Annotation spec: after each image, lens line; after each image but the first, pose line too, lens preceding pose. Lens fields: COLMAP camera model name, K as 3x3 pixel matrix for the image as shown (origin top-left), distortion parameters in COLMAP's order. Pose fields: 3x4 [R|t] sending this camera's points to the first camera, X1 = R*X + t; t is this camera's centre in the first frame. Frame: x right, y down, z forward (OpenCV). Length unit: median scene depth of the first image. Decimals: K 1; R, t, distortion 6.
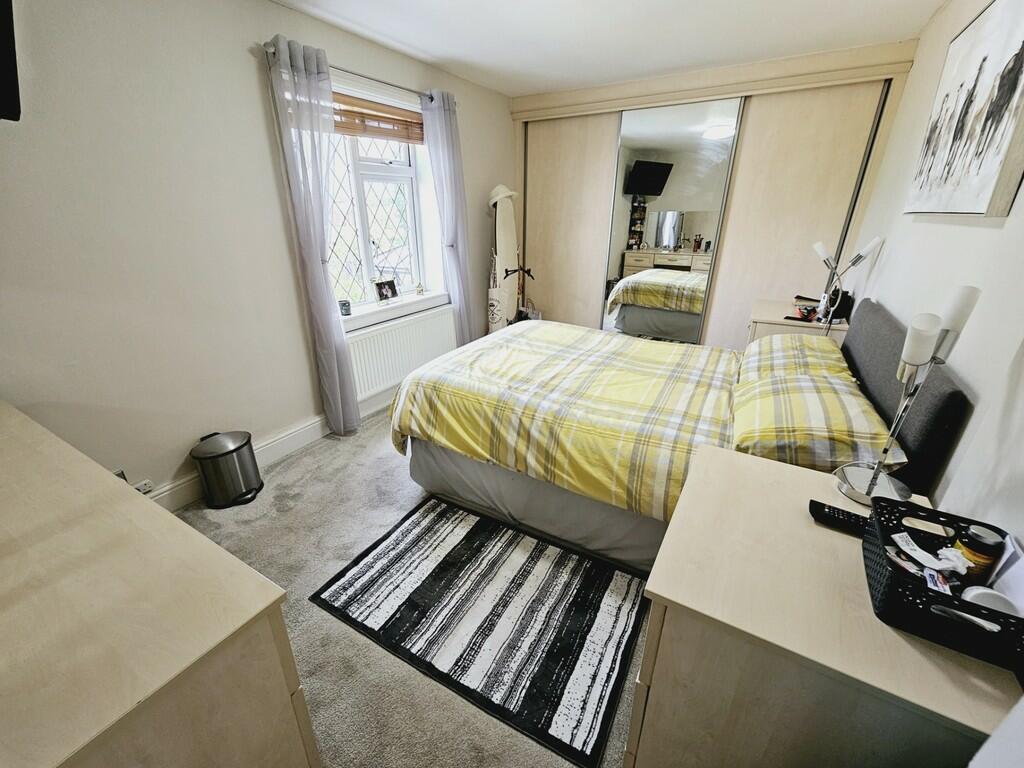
lens RADIAL K [[420.5, 0, 506.5], [0, 420.5, 381.5], [0, 0, 1]] dist [0.004188, 0.000221]
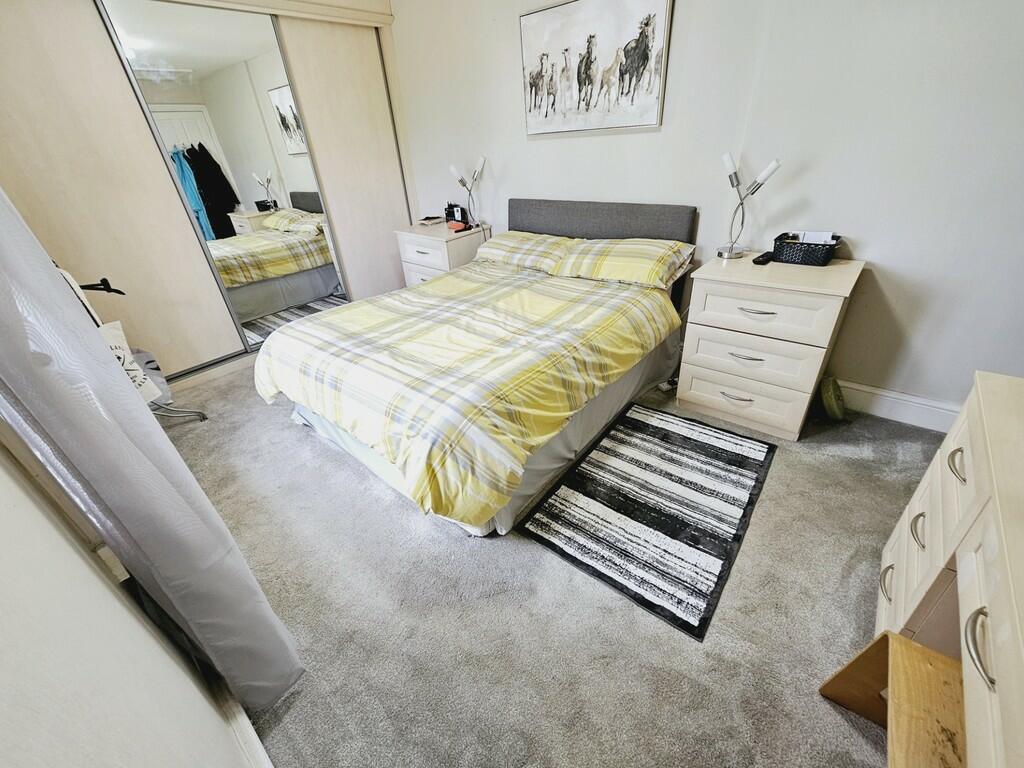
lens RADIAL K [[420.5, 0, 509.4], [0, 420.5, 384.3], [0, 0, 1]] dist [0.004188, 0.000221]
pose [[0.168613, -0.512626, 0.841893, -0.828597], [0.432913, 0.805847, 0.403976, -0.312560], [-0.885526, 0.296351, 0.357799, 0.774173]]
